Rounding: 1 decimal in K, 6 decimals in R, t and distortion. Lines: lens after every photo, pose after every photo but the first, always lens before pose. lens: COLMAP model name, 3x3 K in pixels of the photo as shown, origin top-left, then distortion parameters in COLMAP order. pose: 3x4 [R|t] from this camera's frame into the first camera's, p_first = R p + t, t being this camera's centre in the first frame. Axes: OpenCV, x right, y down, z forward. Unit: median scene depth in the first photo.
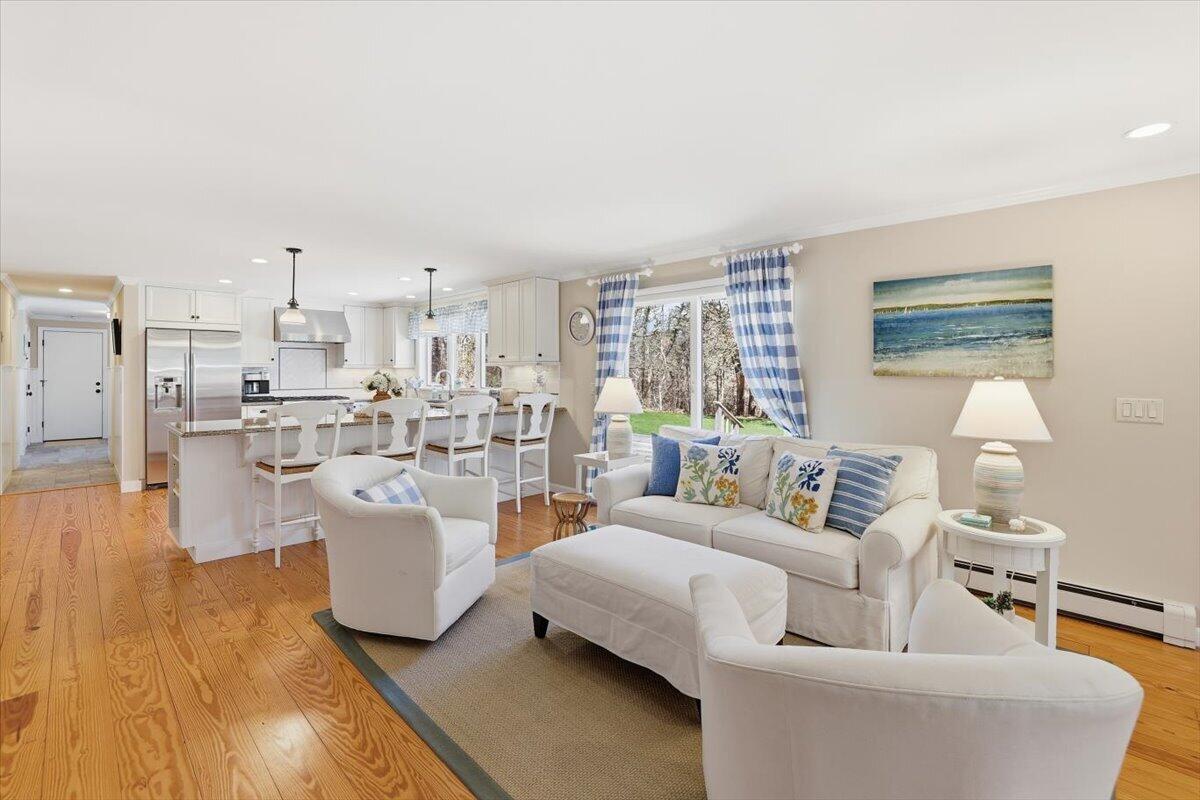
lens RADIAL K [[548.9, 0, 572.9], [0, 548.9, 373.9], [0, 0, 1]] dist [0.000764, 0.000026]
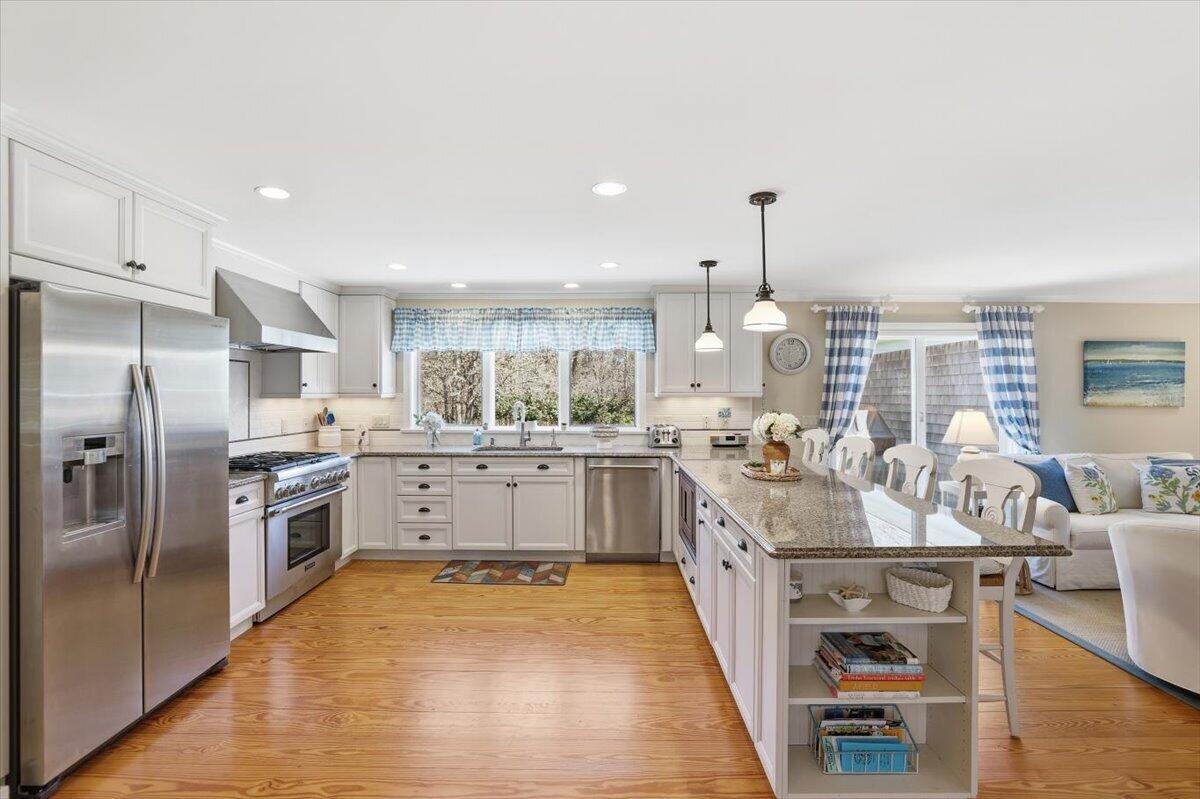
lens RADIAL K [[529.5, 0, 600.0], [0, 529.5, 399.5], [0, 0, 1]] dist [-0.024705, 0.018637]
pose [[0.690419, -0.008602, 0.723358, -0.938297], [0.003851, 0.999959, 0.008215, -0.021514], [-0.723399, -0.002886, 0.690424, 0.690338]]
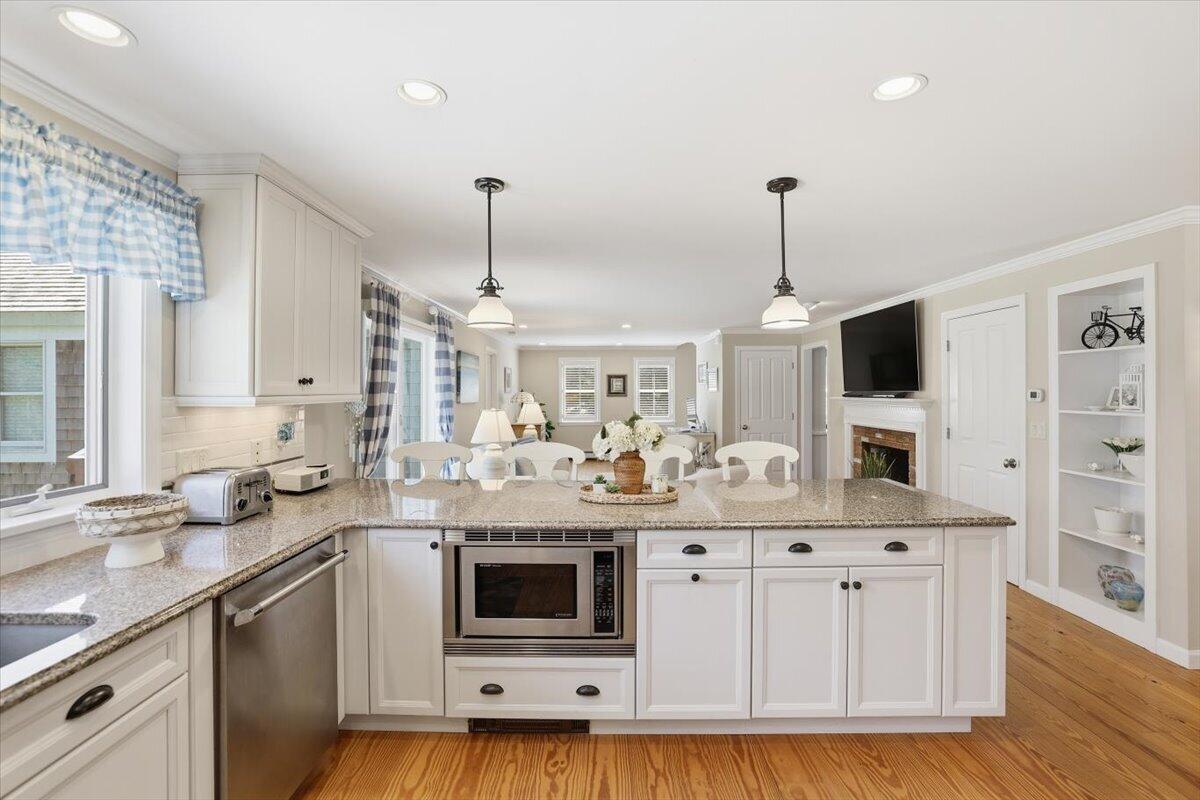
lens RADIAL K [[534.8, 0, 601.8], [0, 534.8, 389.8], [0, 0, 1]] dist [0.000019, 0.000036]
pose [[-0.715310, 0.002418, 0.698803, -0.673341], [0.007061, 0.999968, 0.003768, -0.031546], [-0.698771, 0.007630, -0.715304, 1.383238]]
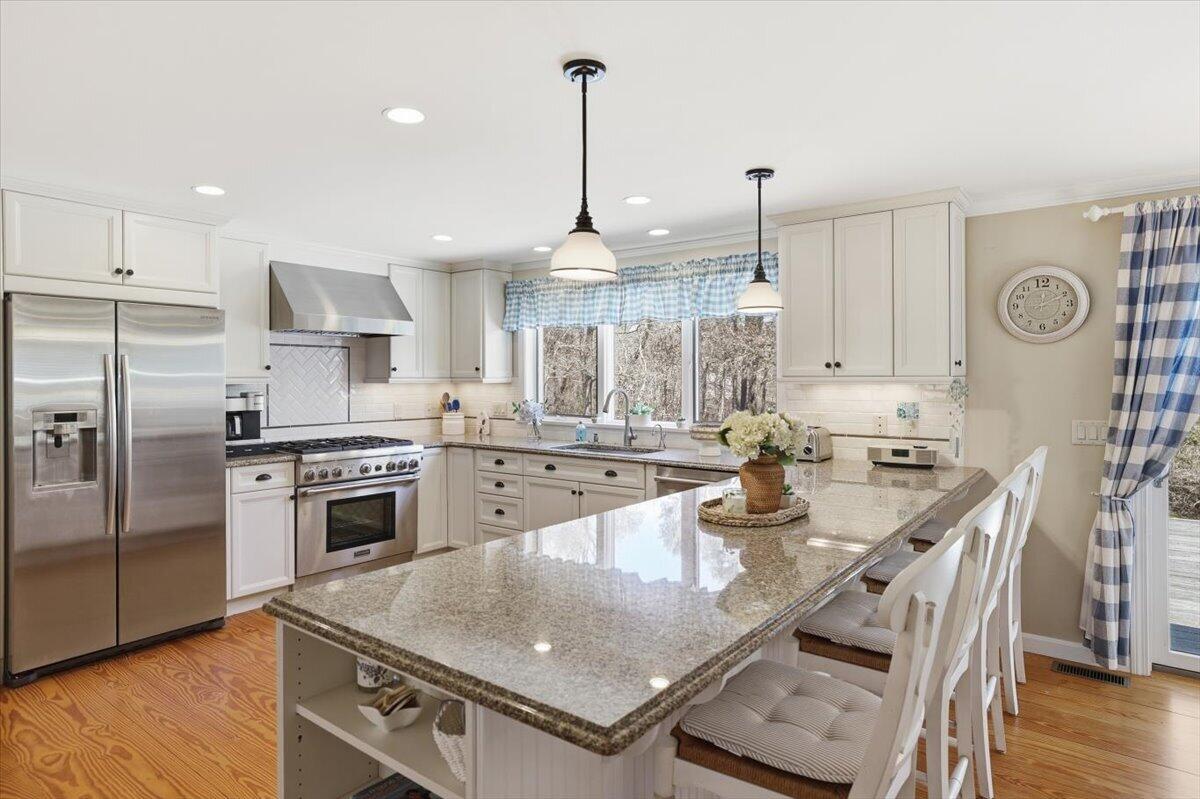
lens RADIAL K [[678.0, 0, 613.9], [0, 678.0, 387.7], [0, 0, 1]] dist [0.004375, 0.001990]
pose [[0.984087, -0.002925, 0.177662, -0.514866], [0.001388, 0.999961, 0.008771, -0.020034], [-0.177681, -0.008384, 0.984052, 0.510952]]
